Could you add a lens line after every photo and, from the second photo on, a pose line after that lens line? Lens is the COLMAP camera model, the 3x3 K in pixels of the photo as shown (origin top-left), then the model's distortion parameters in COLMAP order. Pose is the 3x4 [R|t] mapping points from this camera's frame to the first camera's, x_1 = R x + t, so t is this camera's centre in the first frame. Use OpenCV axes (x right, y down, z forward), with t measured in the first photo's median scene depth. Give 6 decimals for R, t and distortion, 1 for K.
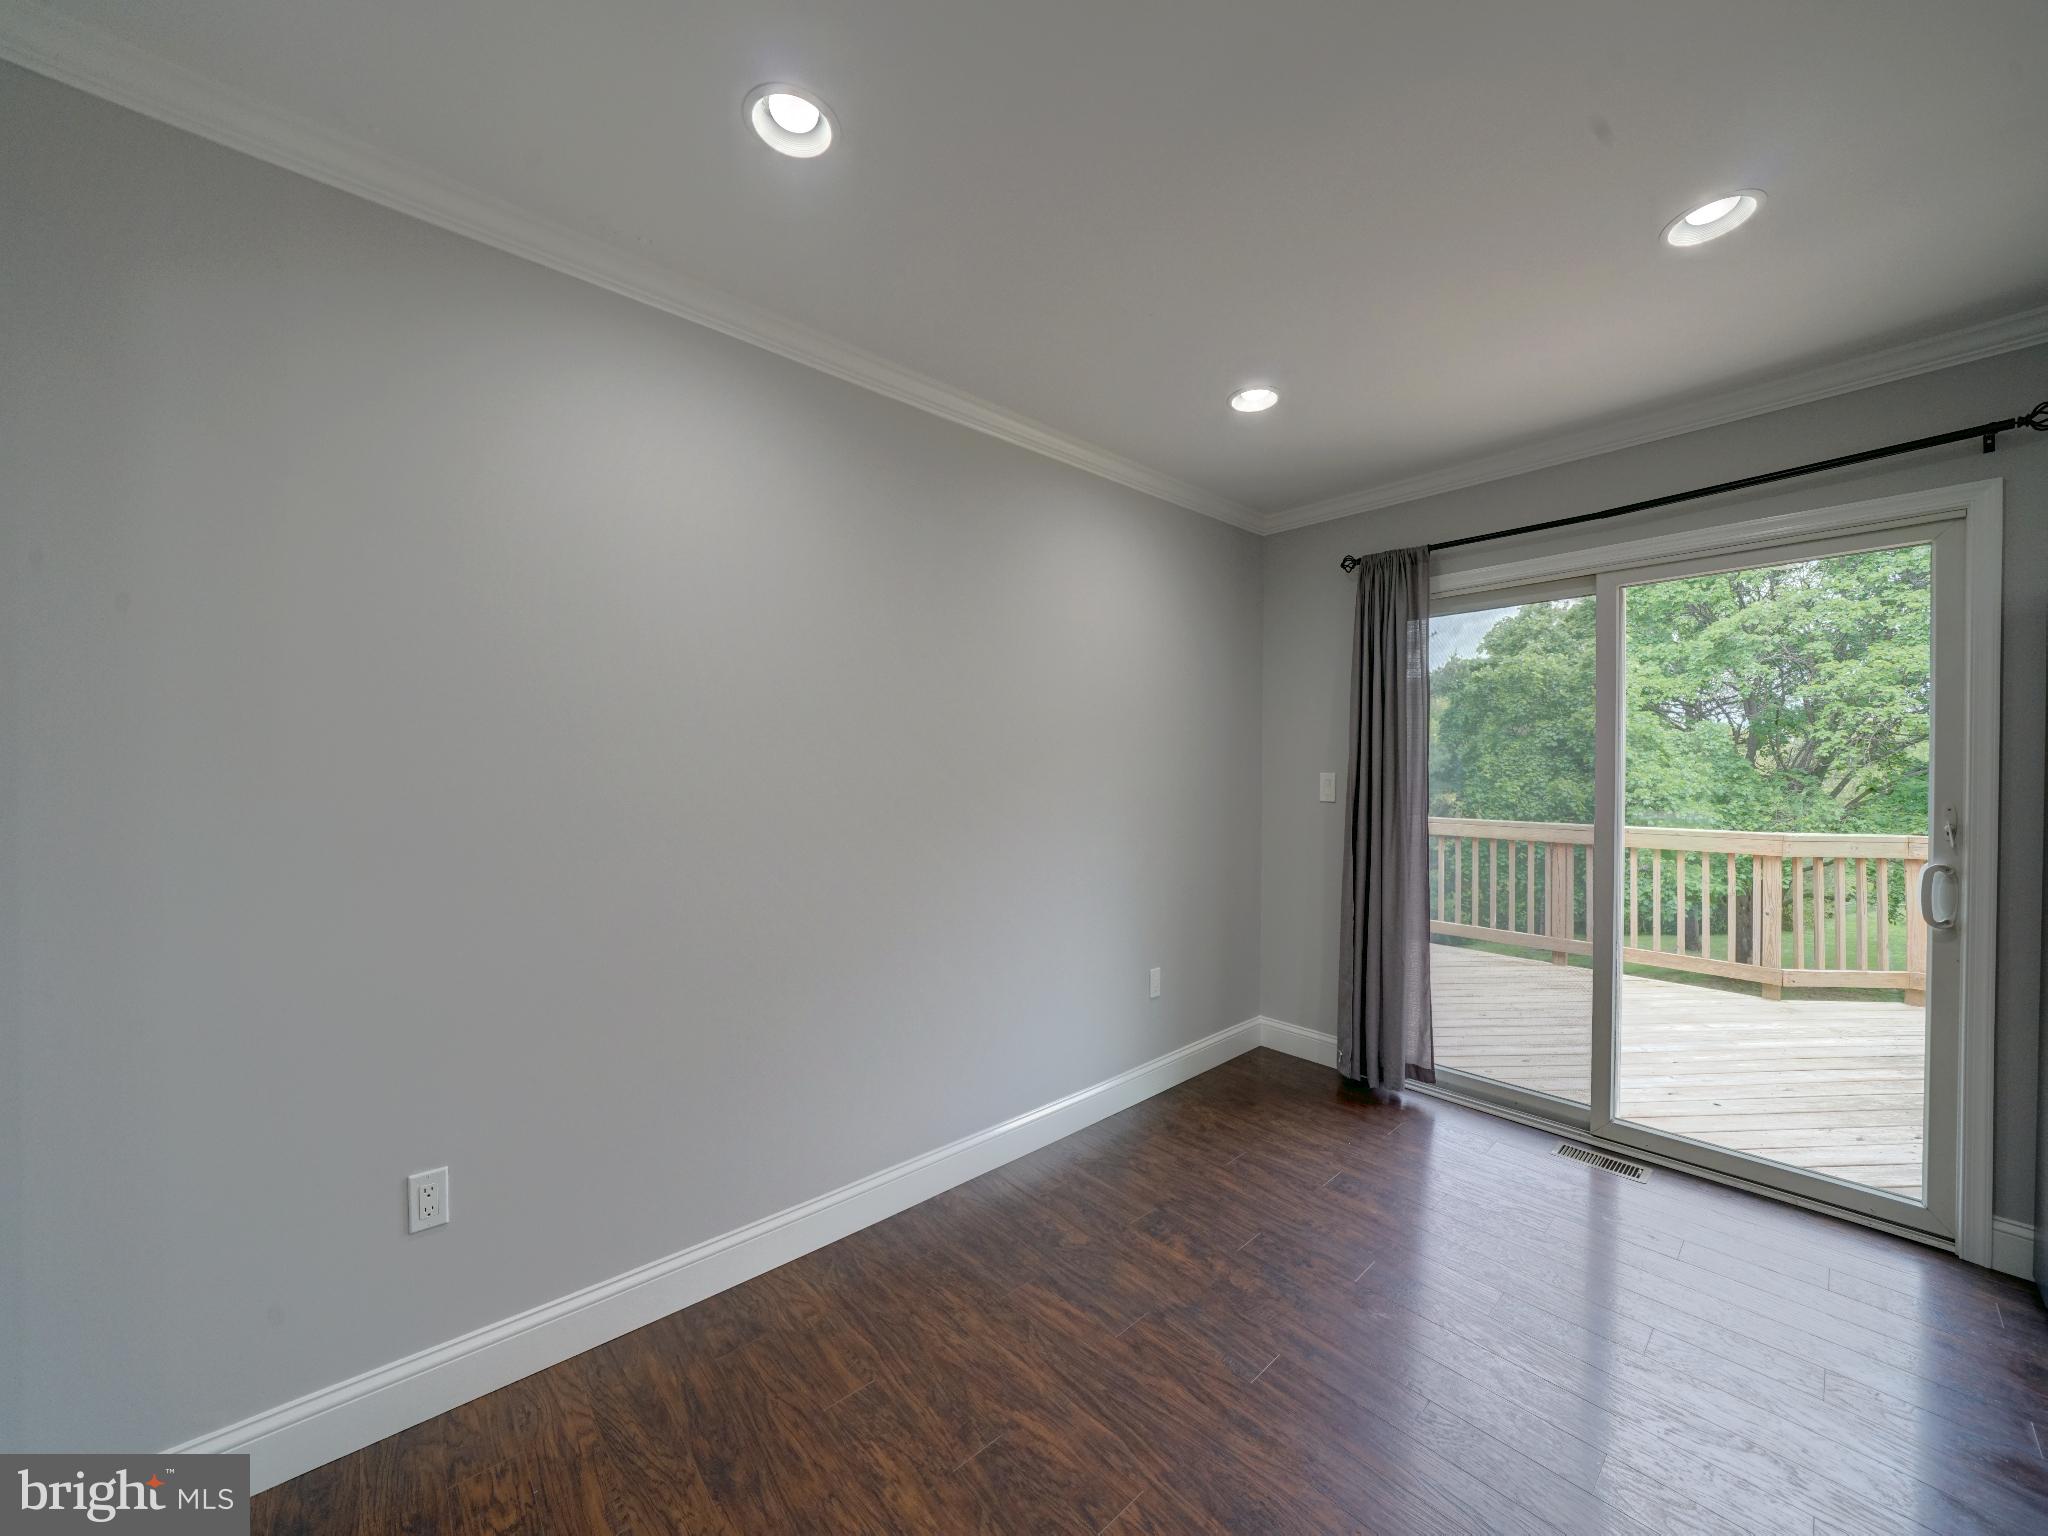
lens RADIAL K [[746.0, 0, 1016.5], [0, 746.0, 778.8], [0, 0, 1]] dist [-0.005726, 0.000066]
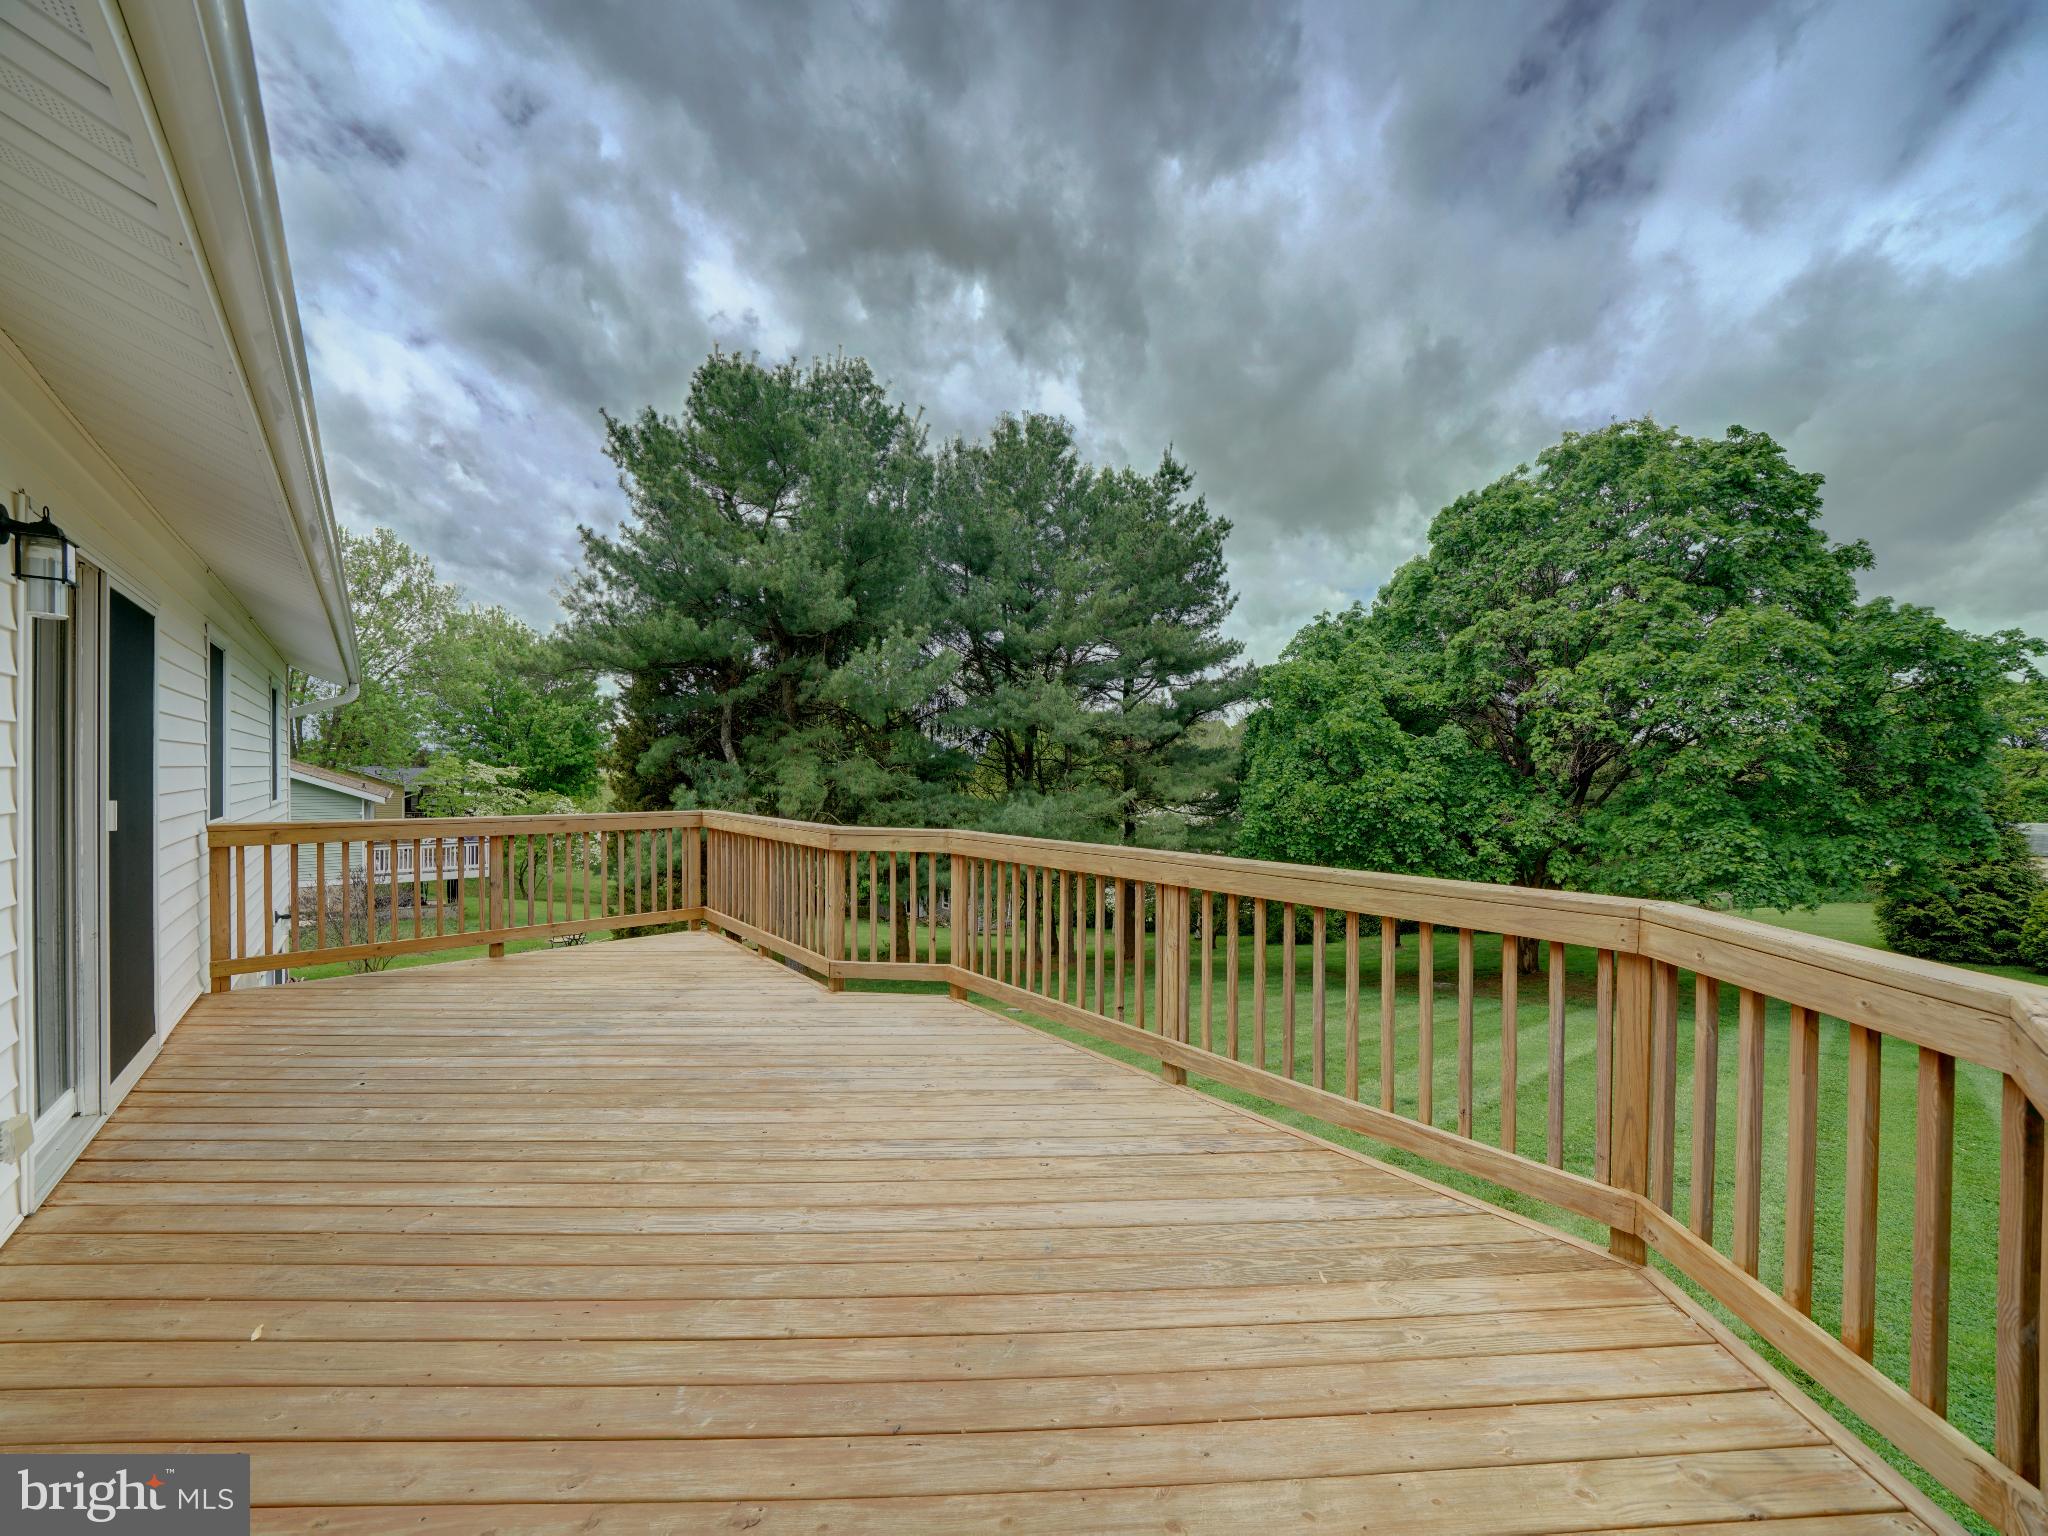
lens RADIAL K [[739.3, 0, 1030.9], [0, 739.3, 773.3], [0, 0, 1]] dist [-0.018209, -0.000015]
pose [[0.999902, 0.002813, 0.013683, 1.928773], [-0.002598, 0.999873, -0.015735, 0.023423], [-0.013725, 0.015698, 0.999783, -0.017067]]
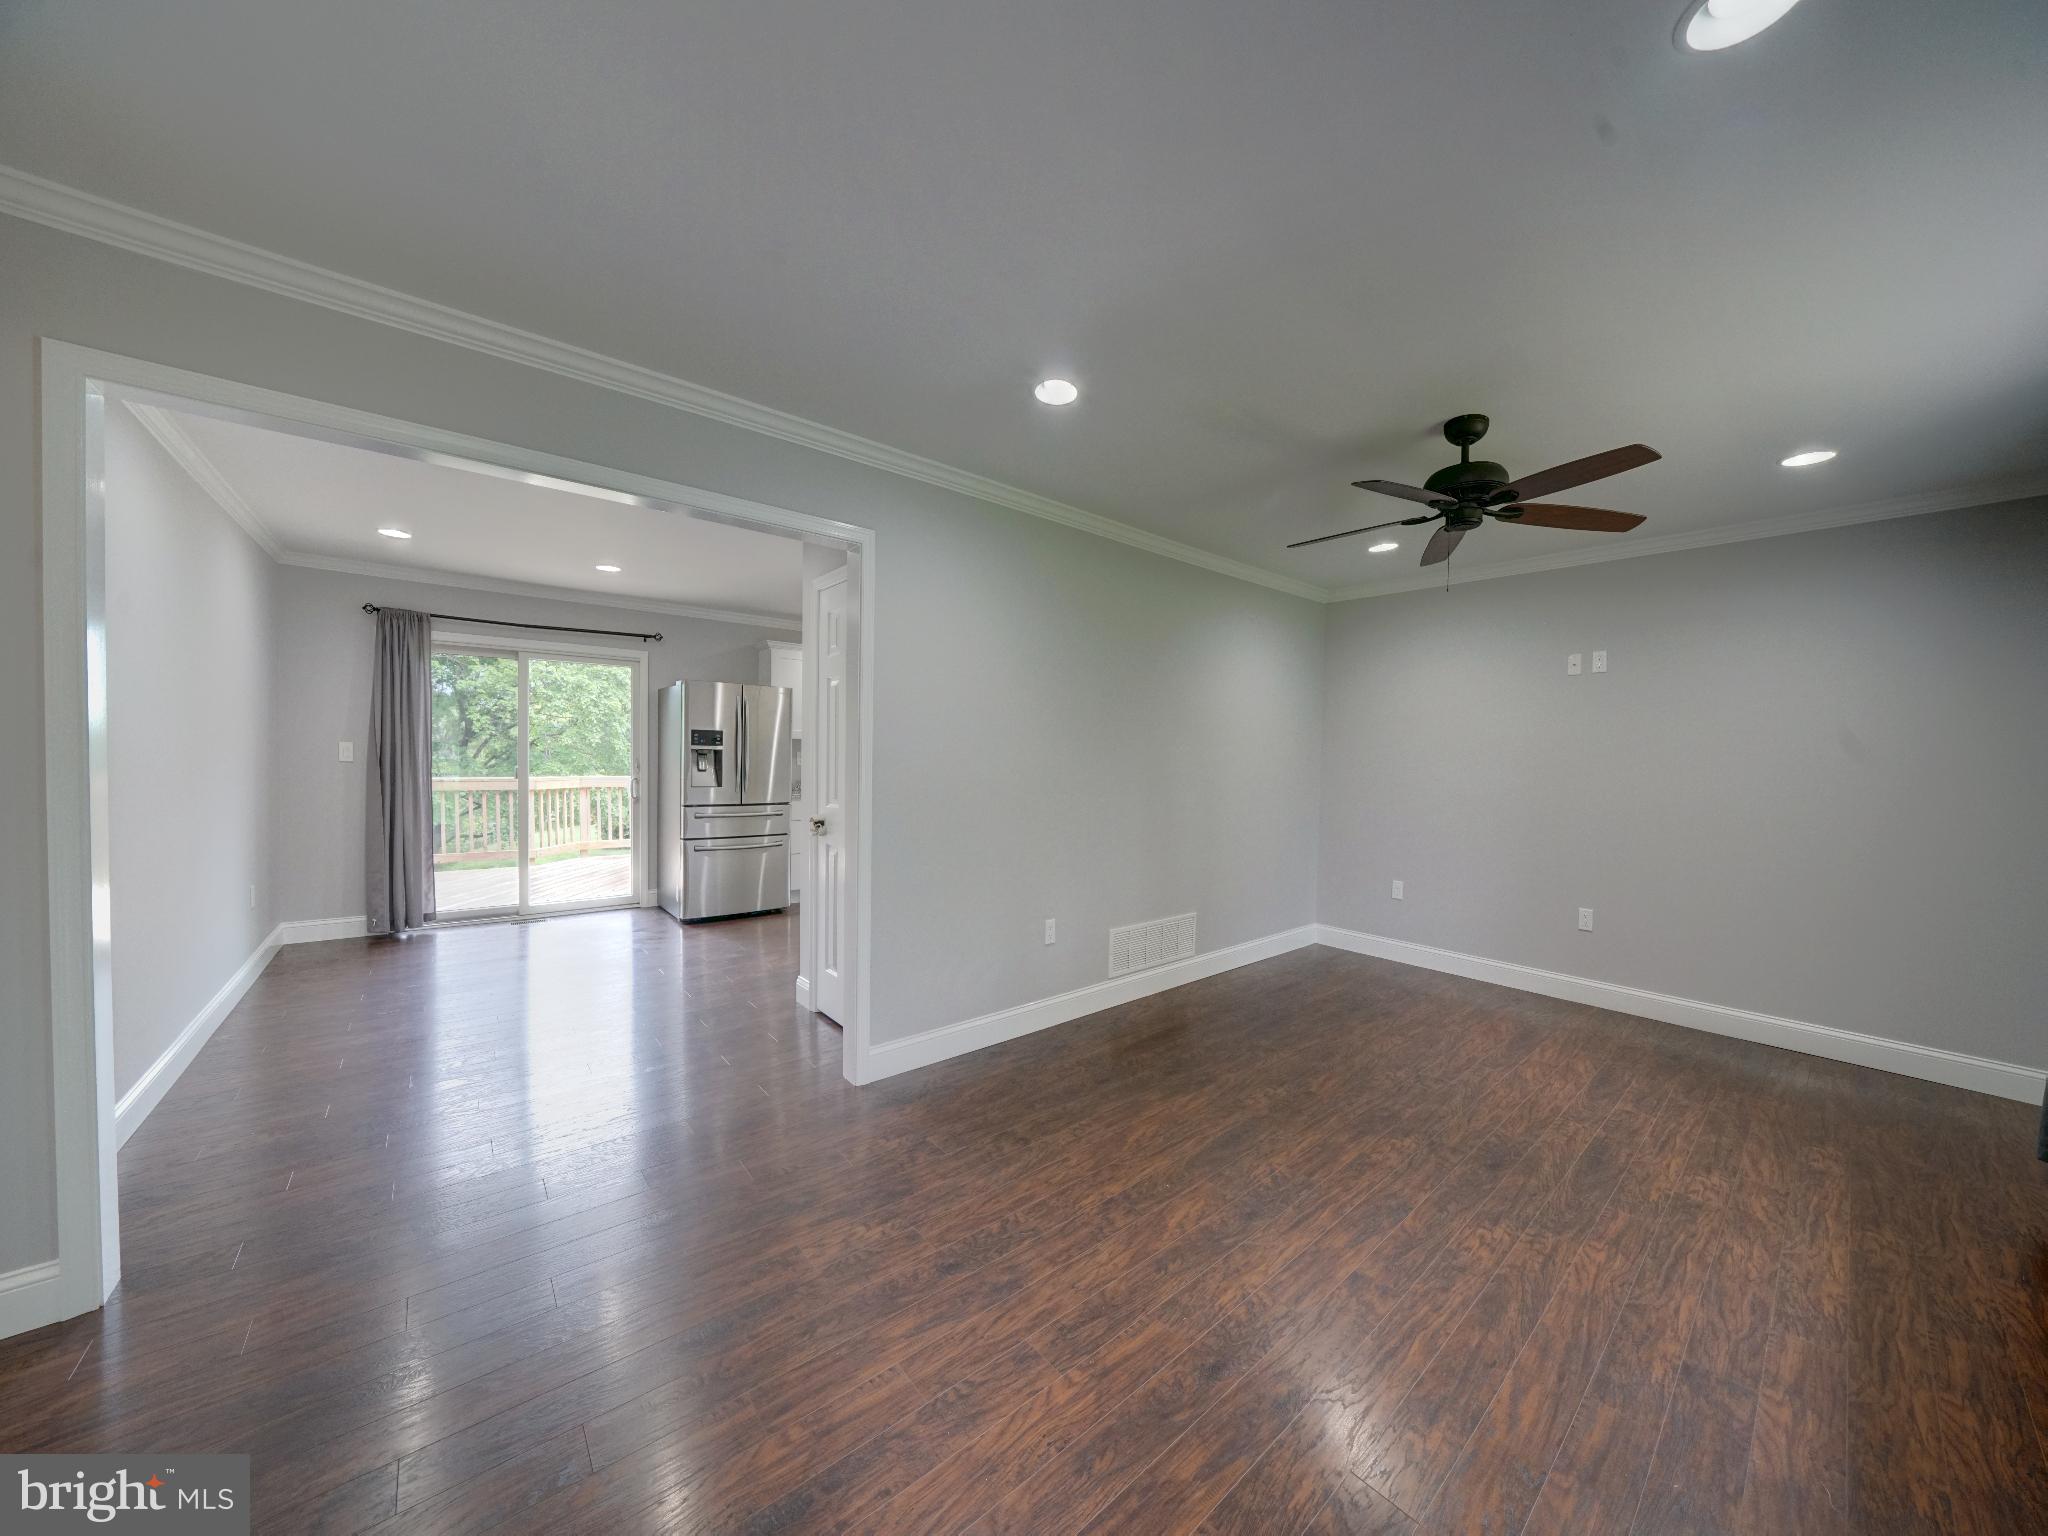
lens RADIAL K [[708.1, 0, 1020.8], [0, 708.1, 781.8], [0, 0, 1]] dist [-0.015714, 0.000023]
pose [[0.040792, -0.038537, 0.998424, -1.062330], [-0.009560, 0.999195, 0.038958, 0.005211], [-0.999122, -0.011134, 0.040390, -0.463536]]
